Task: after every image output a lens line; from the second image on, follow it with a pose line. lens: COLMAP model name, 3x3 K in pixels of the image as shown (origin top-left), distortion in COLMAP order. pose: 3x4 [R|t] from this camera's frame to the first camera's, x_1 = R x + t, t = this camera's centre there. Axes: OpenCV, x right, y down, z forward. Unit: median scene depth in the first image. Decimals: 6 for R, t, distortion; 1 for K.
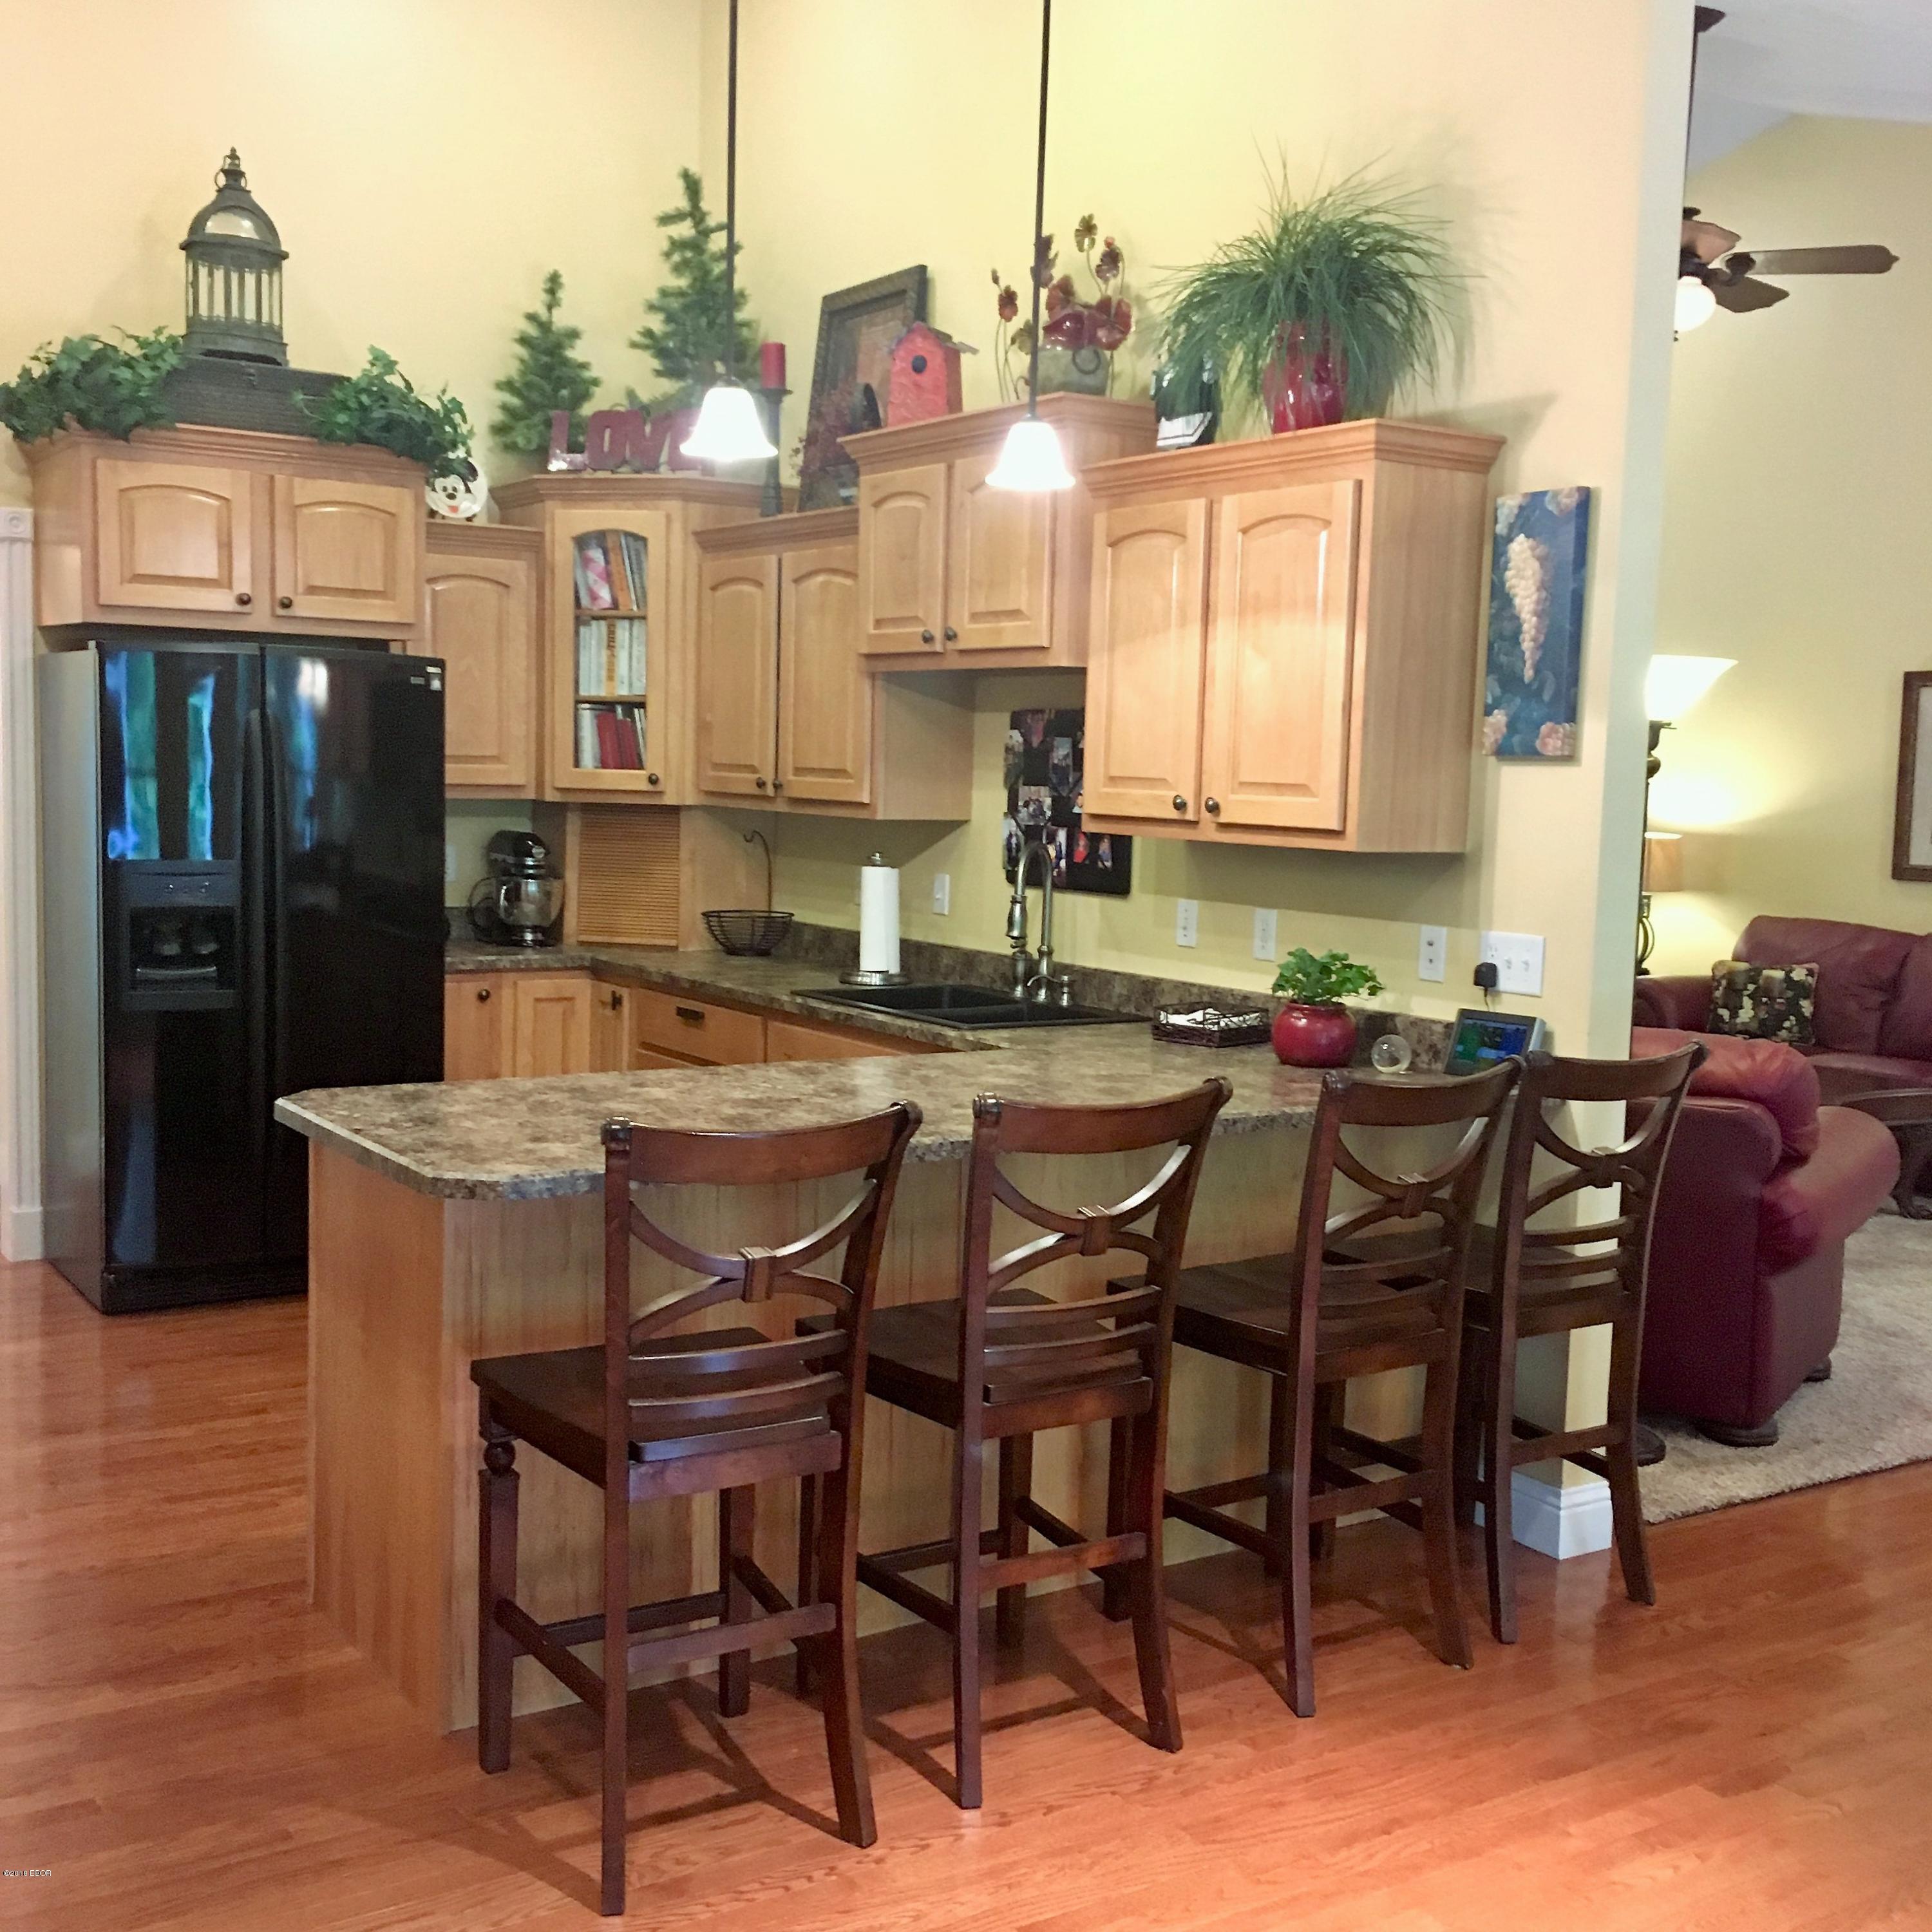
lens RADIAL K [[2216.8, 0, 965.1], [0, 2216.8, 959.7], [0, 0, 1]] dist [0.098484, -0.124686]
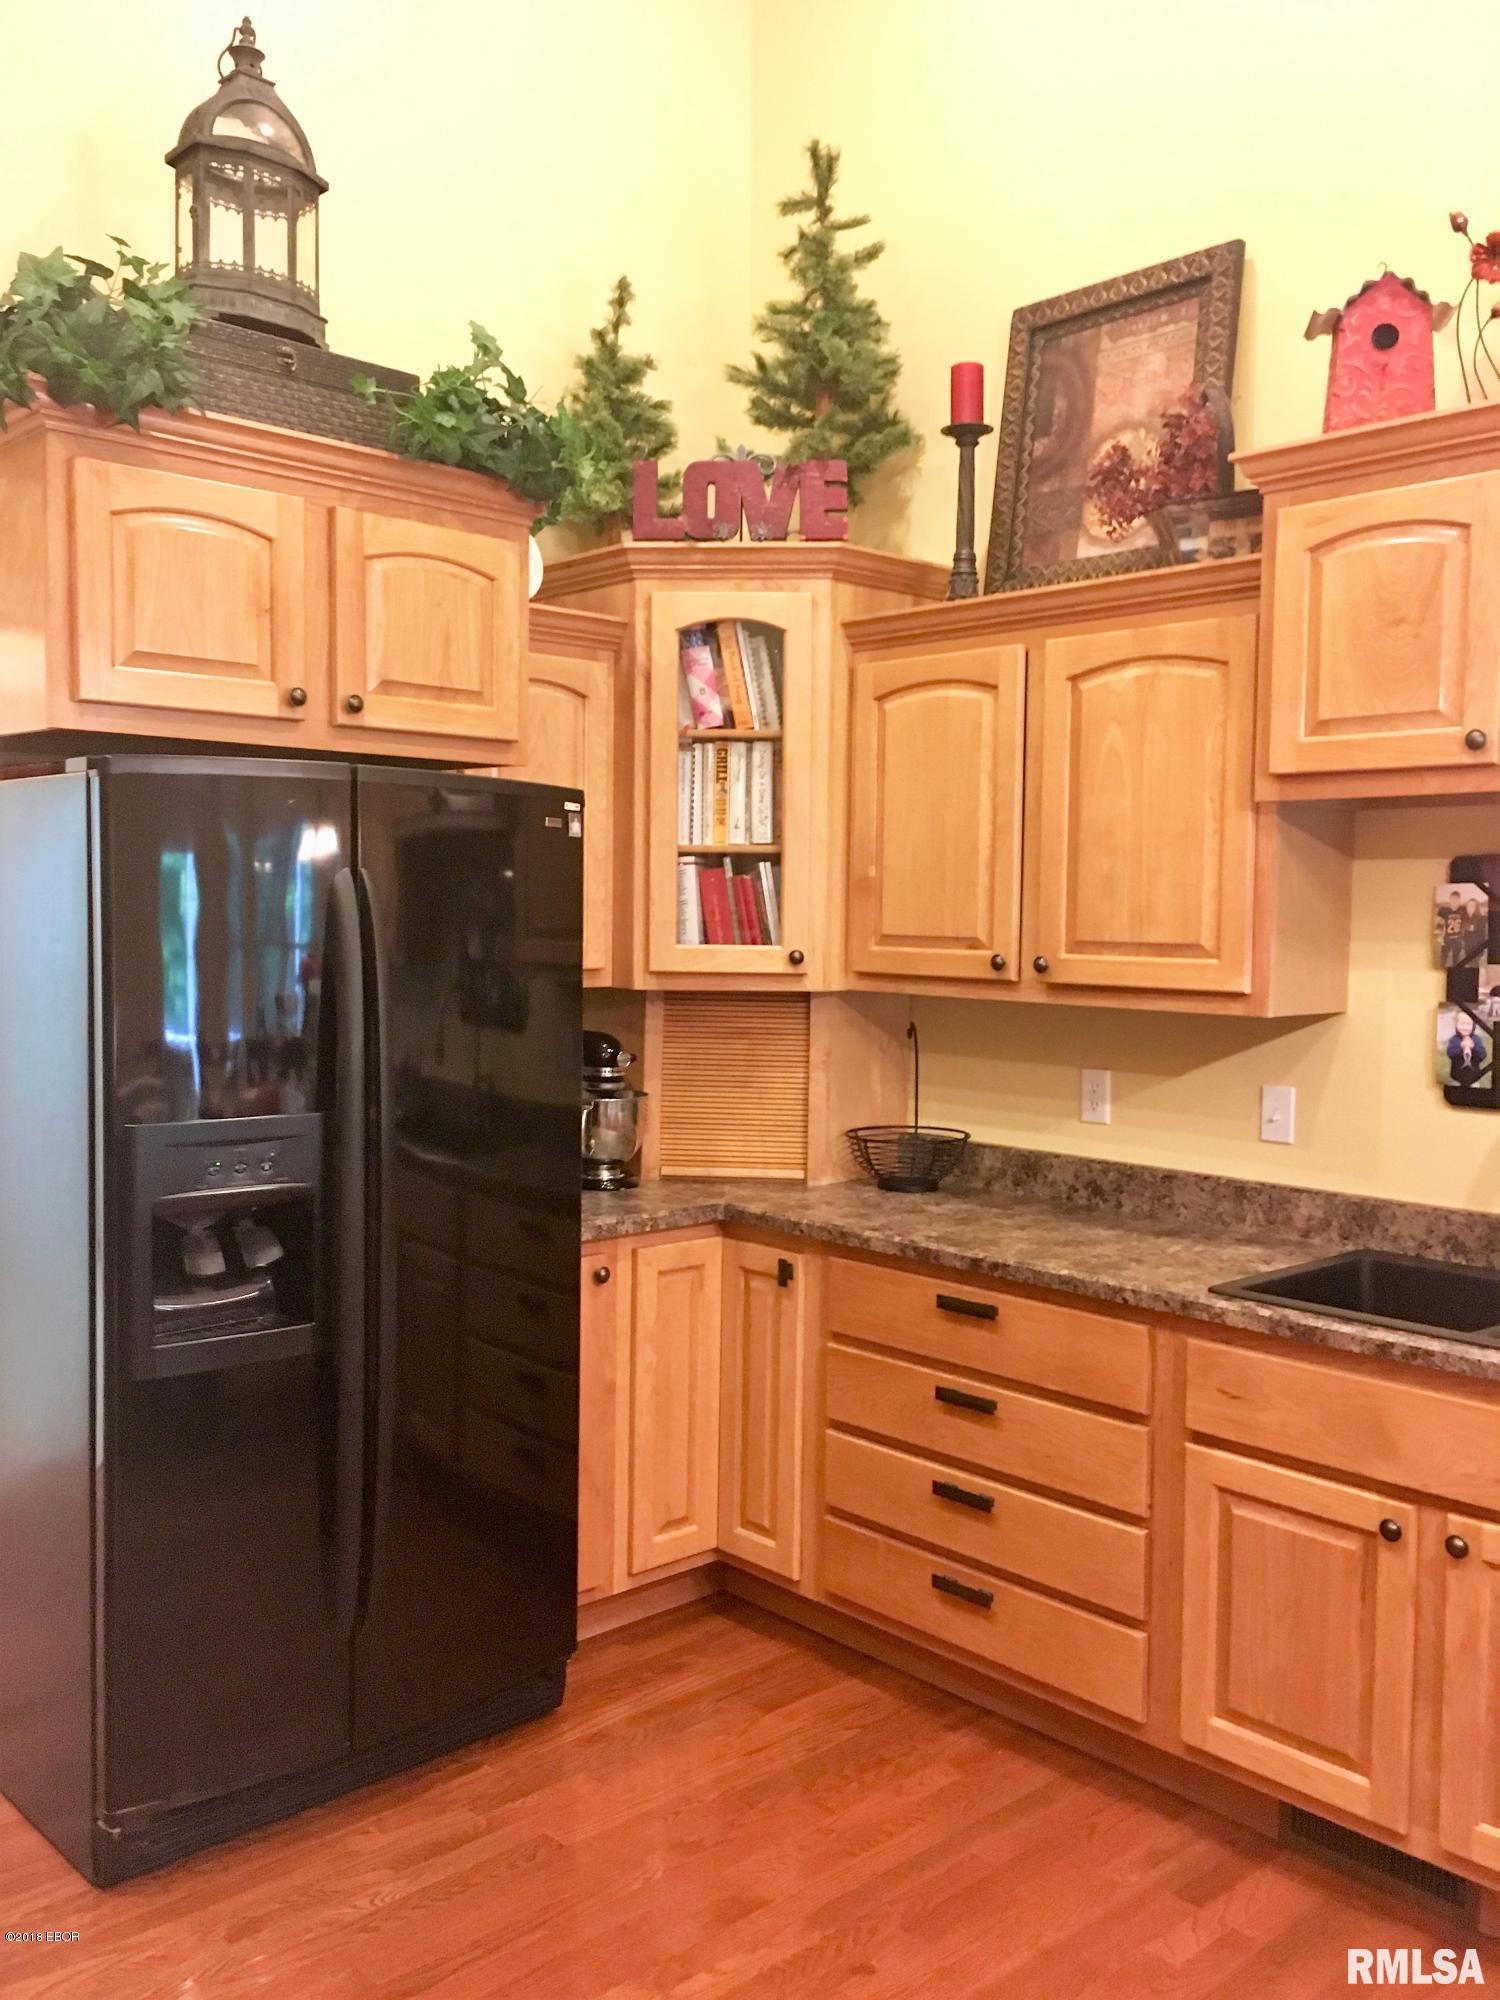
lens RADIAL K [[1711.0, 0, 750.0], [0, 1711.0, 1000.0], [0, 0, 1]] dist [0.086636, -0.107147]
pose [[0.984510, -0.023256, 0.173779, -0.316343], [0.029160, 0.999078, -0.031499, -0.062261], [-0.172886, 0.036078, 0.984281, 0.558591]]
